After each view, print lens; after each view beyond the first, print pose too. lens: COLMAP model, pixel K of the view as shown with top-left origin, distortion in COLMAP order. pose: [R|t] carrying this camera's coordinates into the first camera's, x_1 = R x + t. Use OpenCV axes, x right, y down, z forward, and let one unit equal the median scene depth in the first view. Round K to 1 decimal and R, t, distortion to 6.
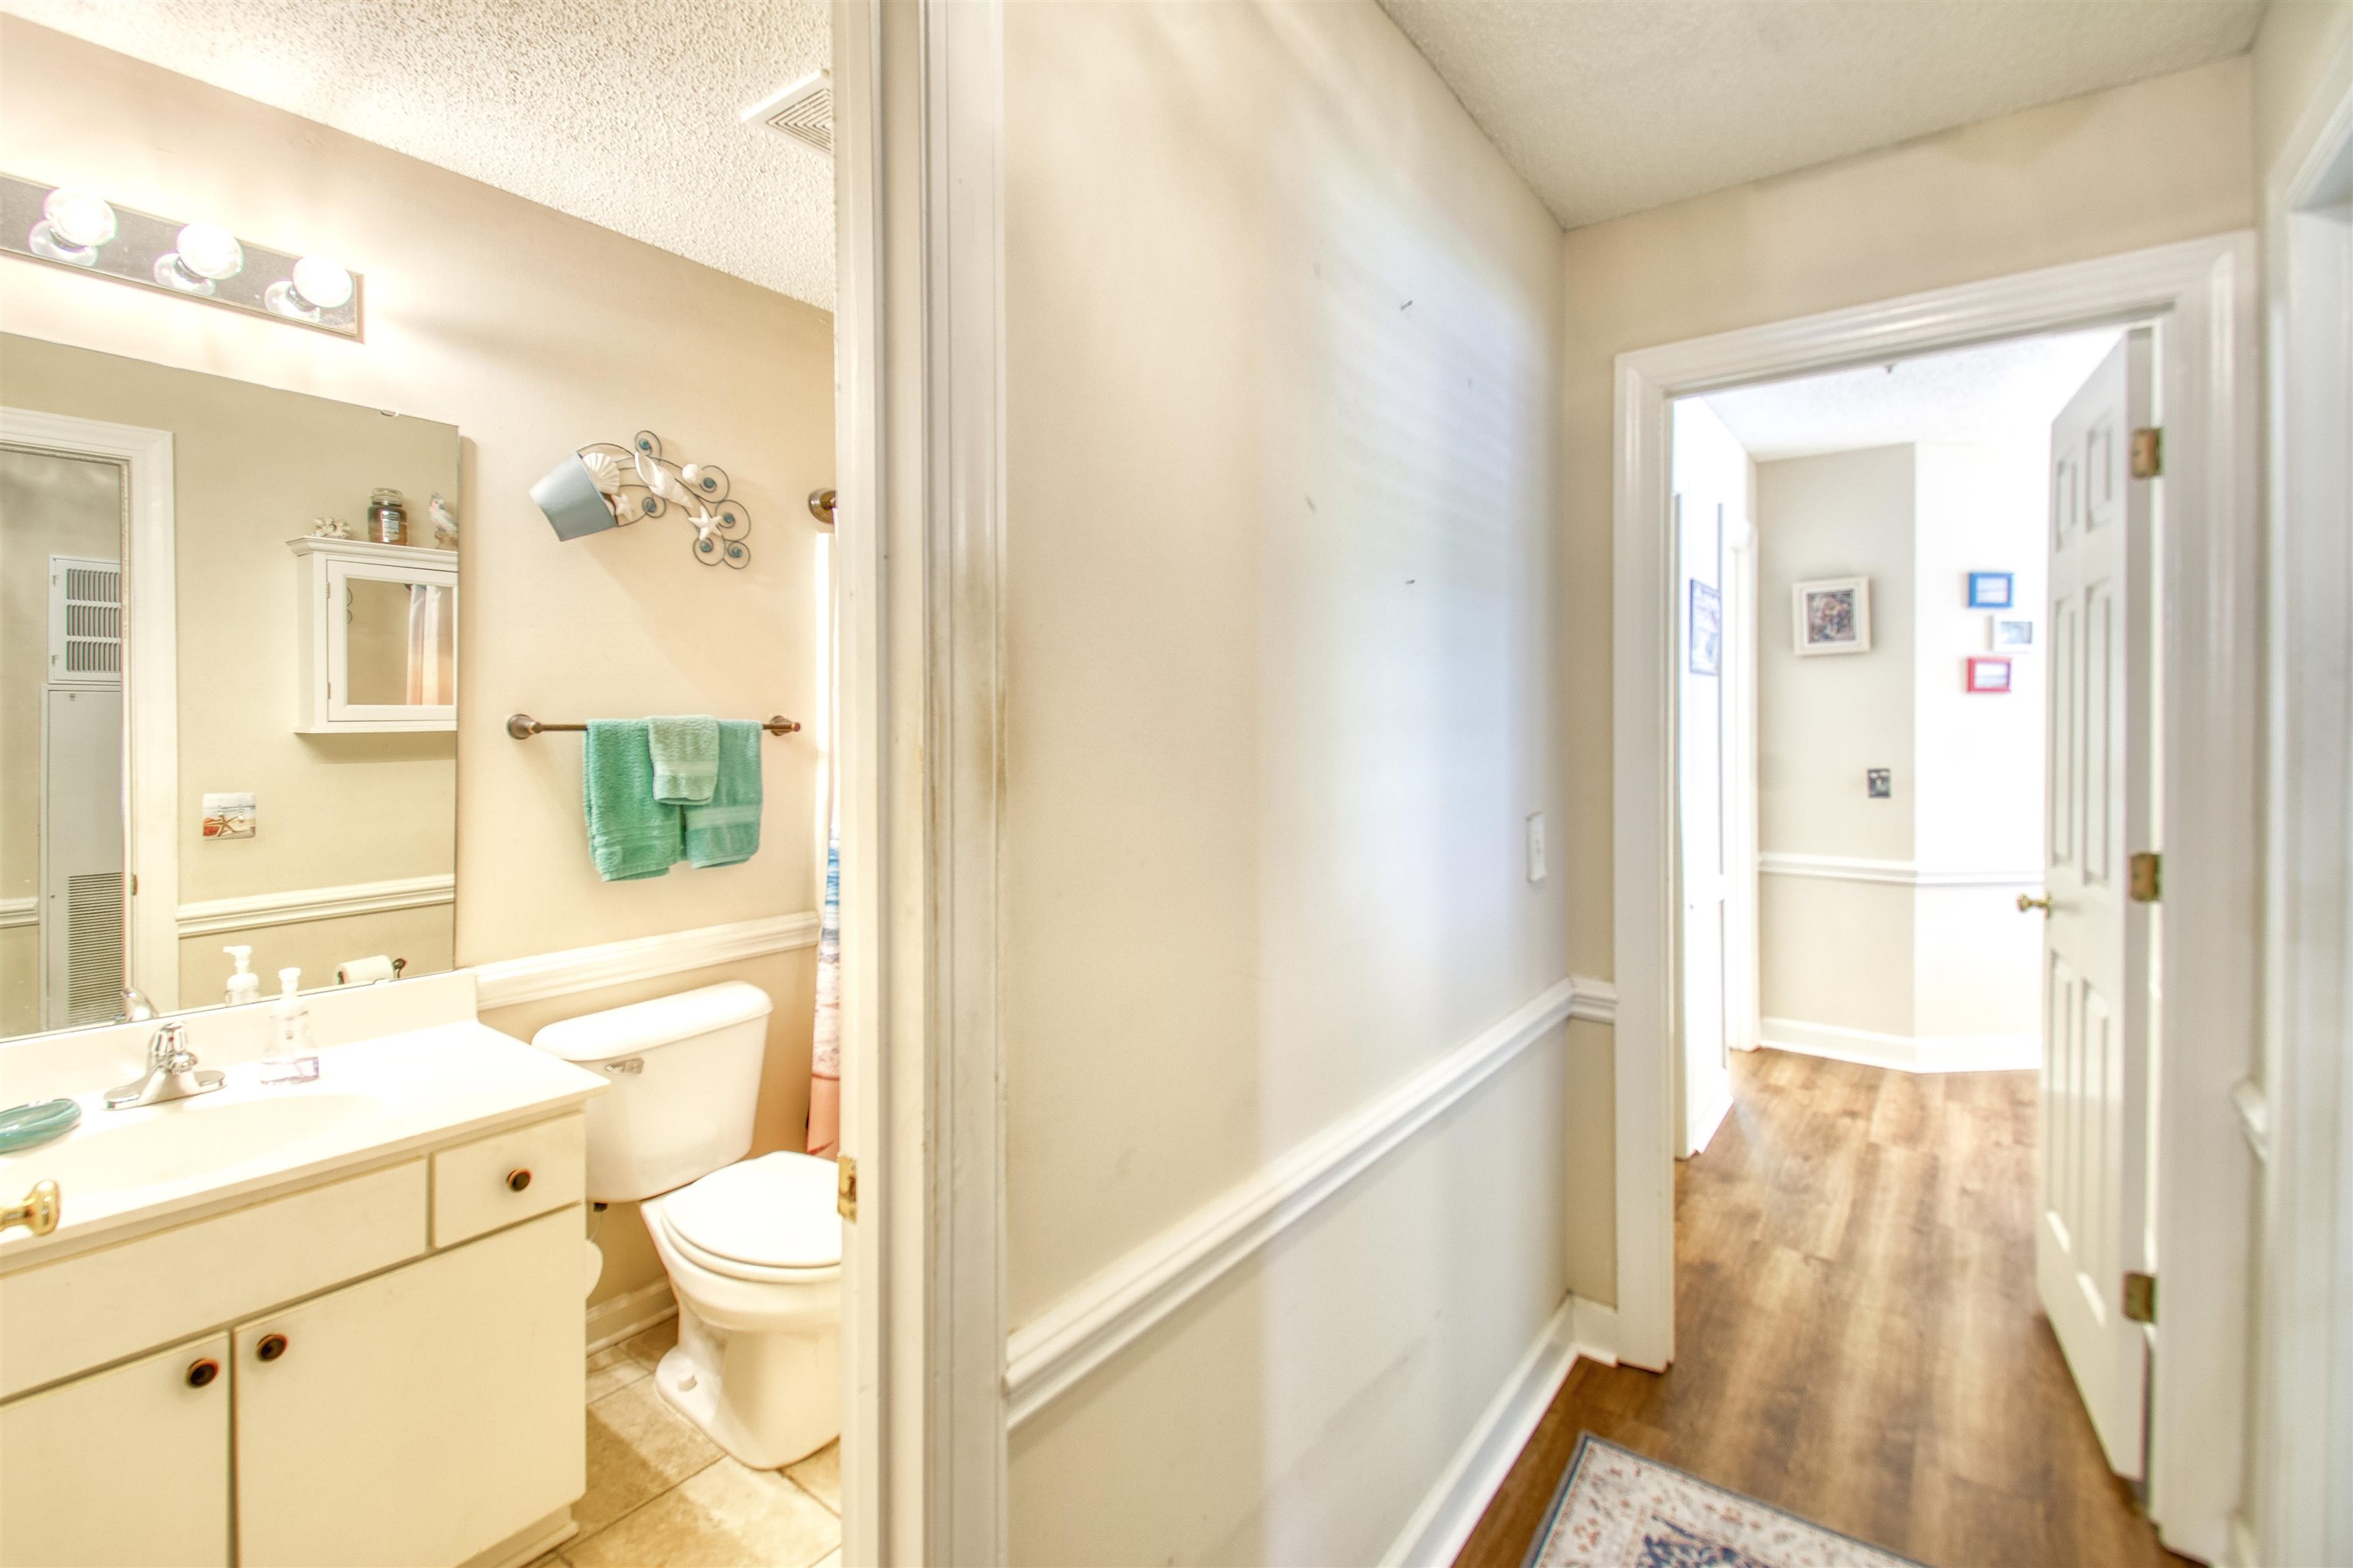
lens RADIAL K [[1053.8, 0, 1174.5], [0, 1053.8, 754.5], [0, 0, 1]] dist [0.028883, -0.017864]
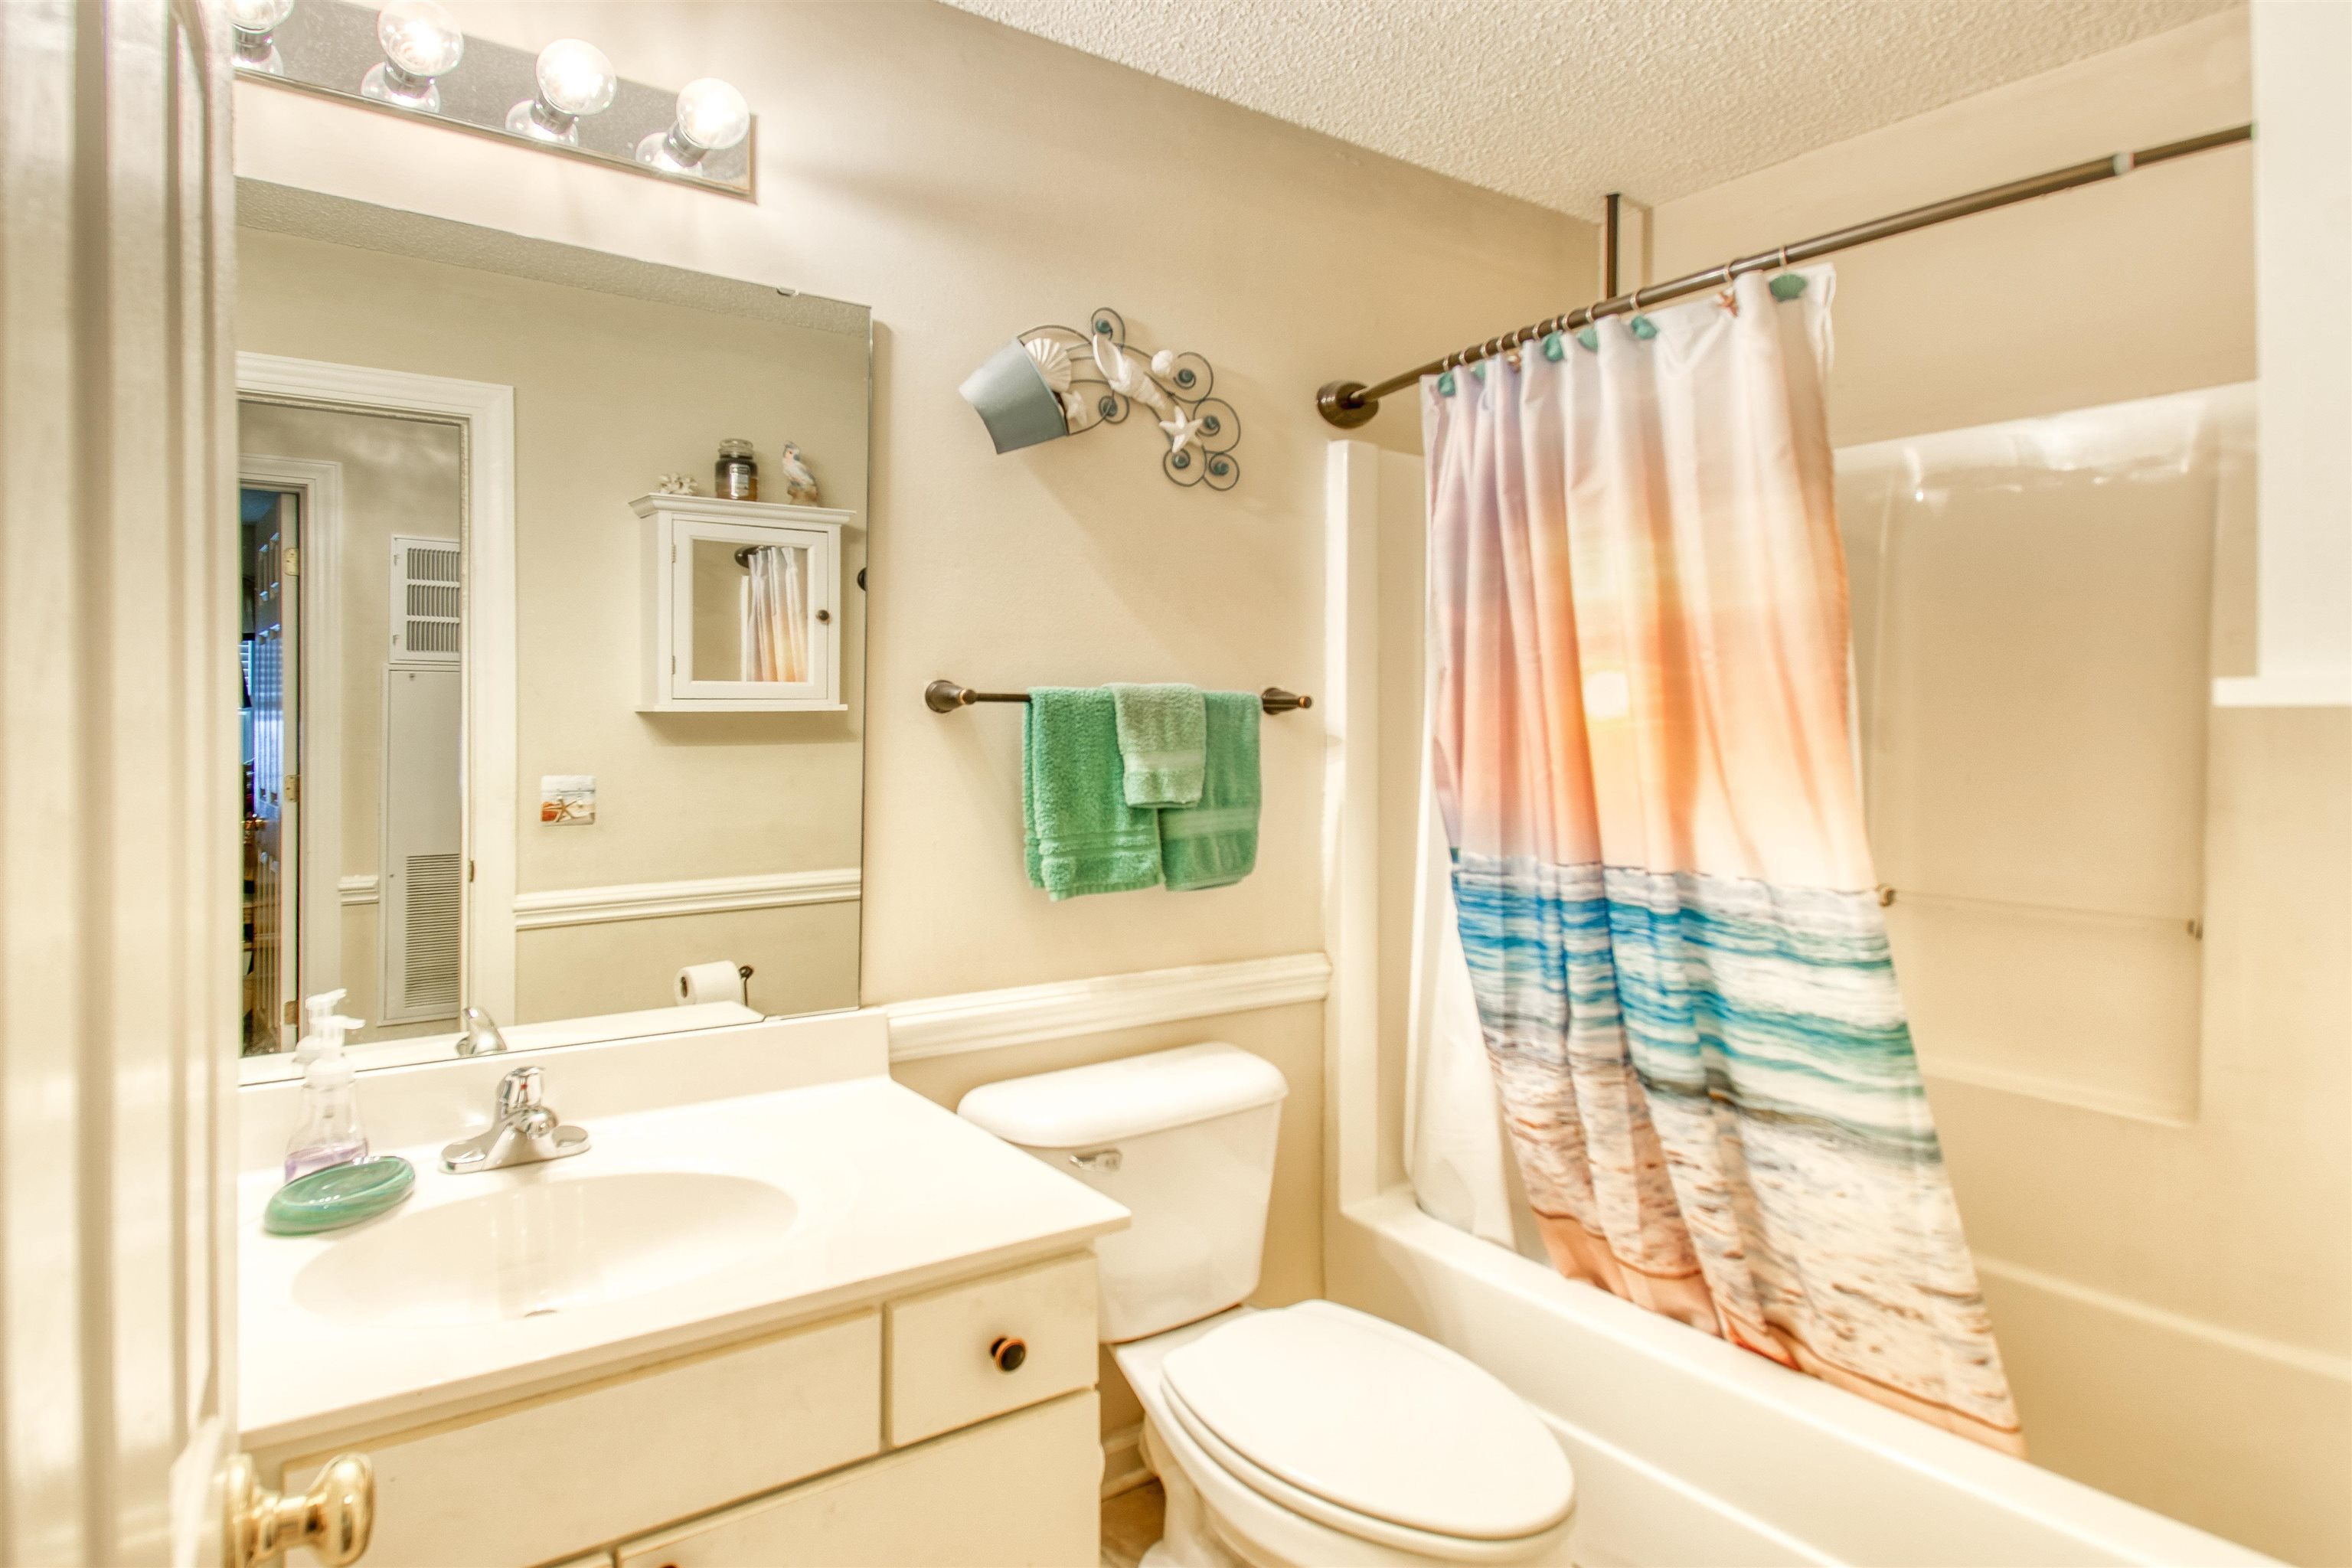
lens RADIAL K [[969.4, 0, 1249.4], [0, 969.4, 780.8], [0, 0, 1]] dist [-0.000967, 0.000316]
pose [[0.995611, 0.025063, -0.090170, -0.326392], [-0.023434, 0.999543, 0.019070, 0.015914], [0.090607, -0.016873, 0.995744, 0.318169]]
